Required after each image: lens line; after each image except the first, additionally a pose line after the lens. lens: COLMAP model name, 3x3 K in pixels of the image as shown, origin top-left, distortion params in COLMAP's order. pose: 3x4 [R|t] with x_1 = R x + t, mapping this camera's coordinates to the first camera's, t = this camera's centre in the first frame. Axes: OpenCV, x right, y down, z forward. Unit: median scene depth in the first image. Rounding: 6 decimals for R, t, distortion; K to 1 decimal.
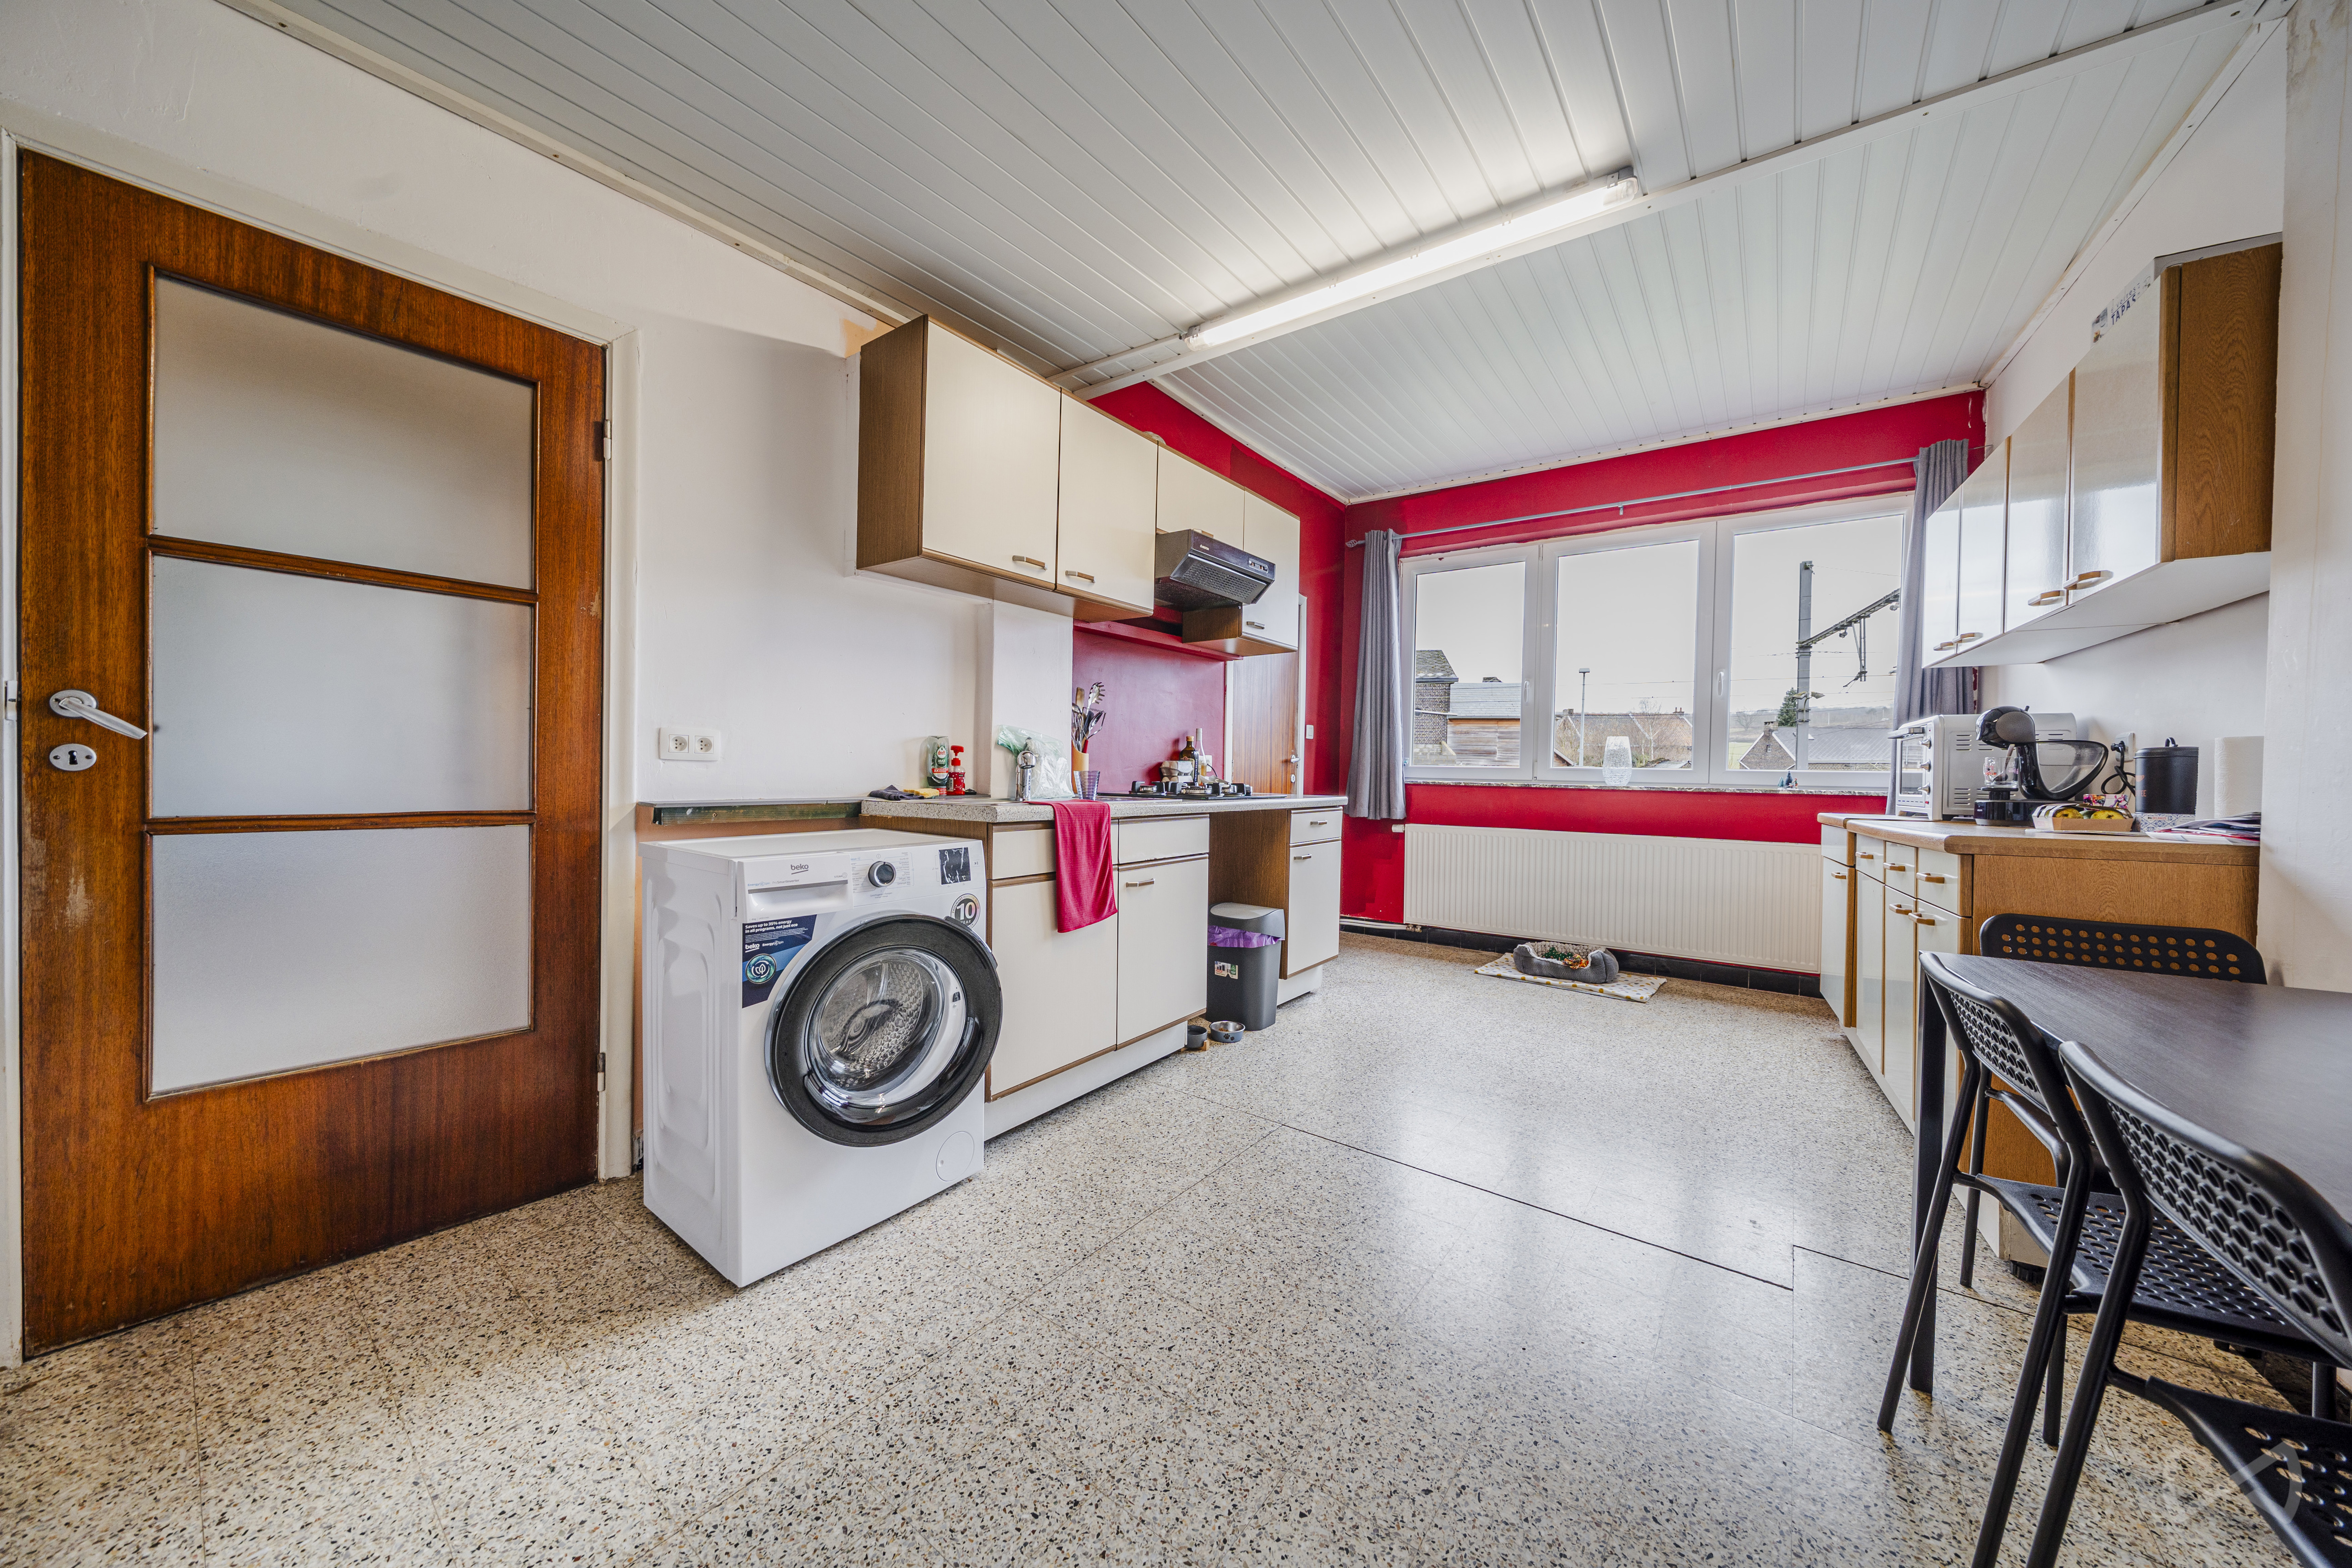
lens RADIAL K [[817.3, 0, 1176.1], [0, 817.3, 764.8], [0, 0, 1]] dist [0.001422, 0.000020]
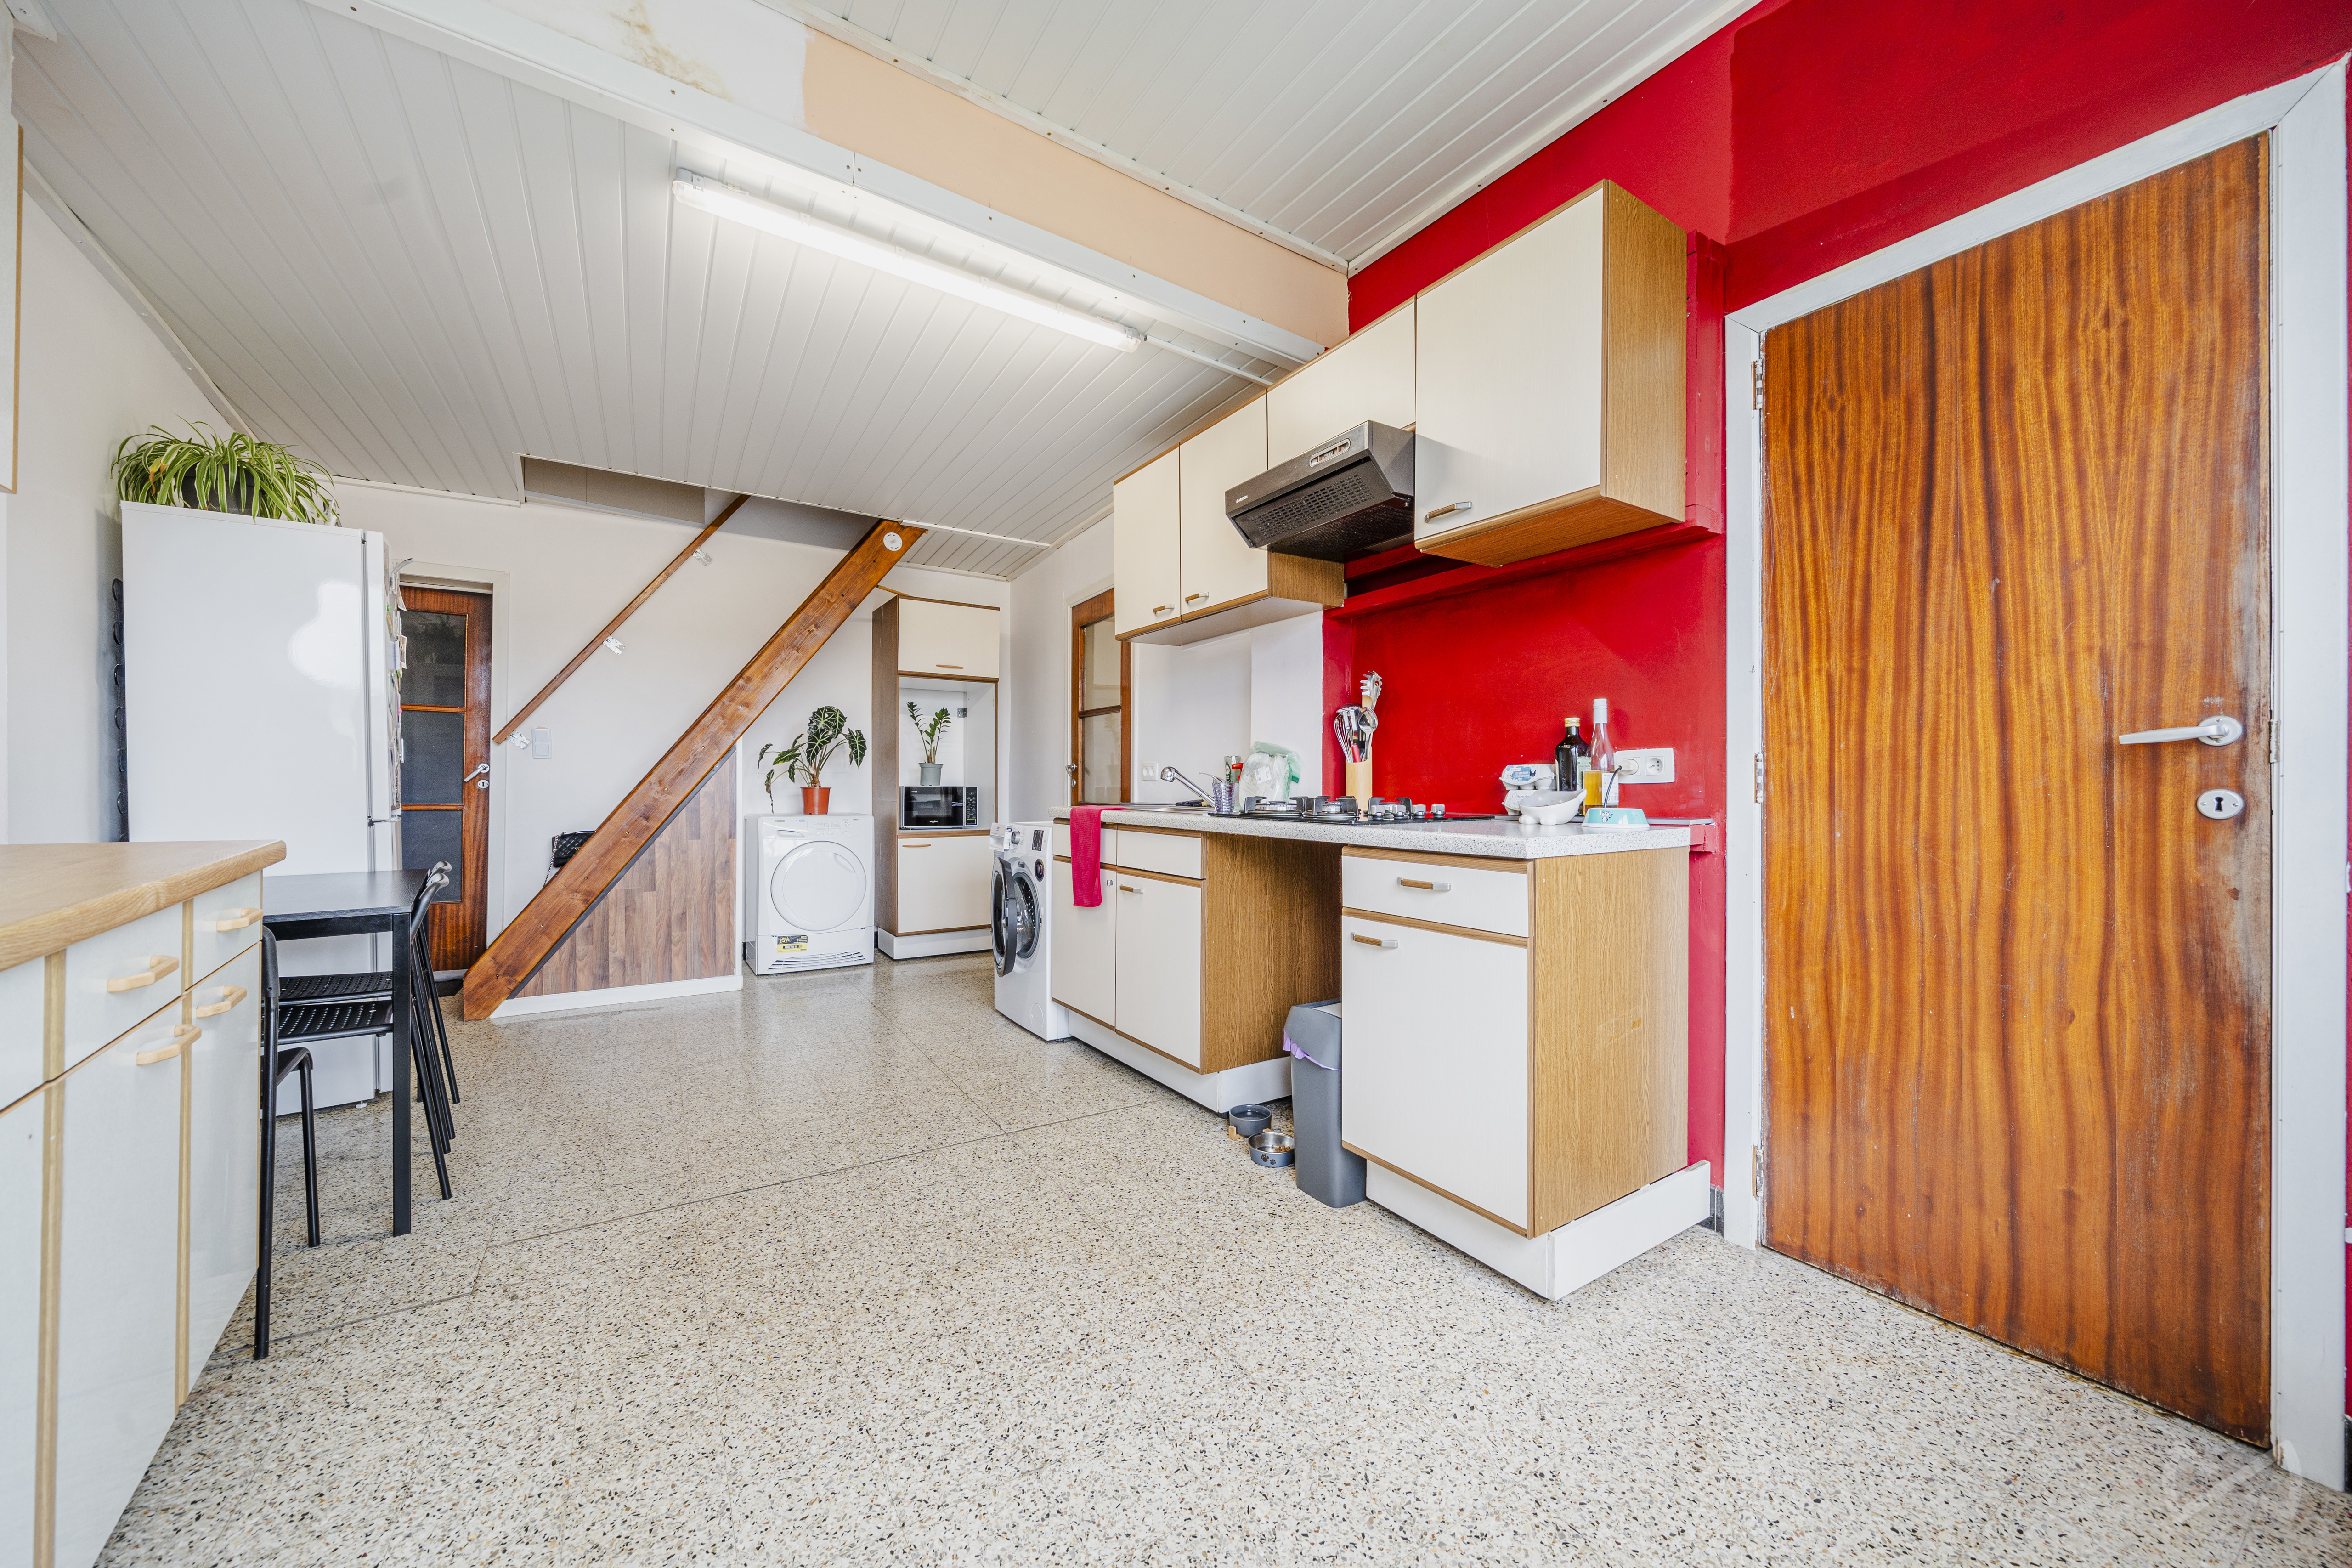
lens RADIAL K [[853.9, 0, 1176.0], [0, 853.9, 784.0], [0, 0, 1]] dist [-0.001190, -0.000050]
pose [[-0.355168, -0.024164, -0.934490, 0.979348], [-0.010650, 0.999706, -0.021803, 0.034813], [0.934742, 0.002208, -0.355321, 1.474068]]
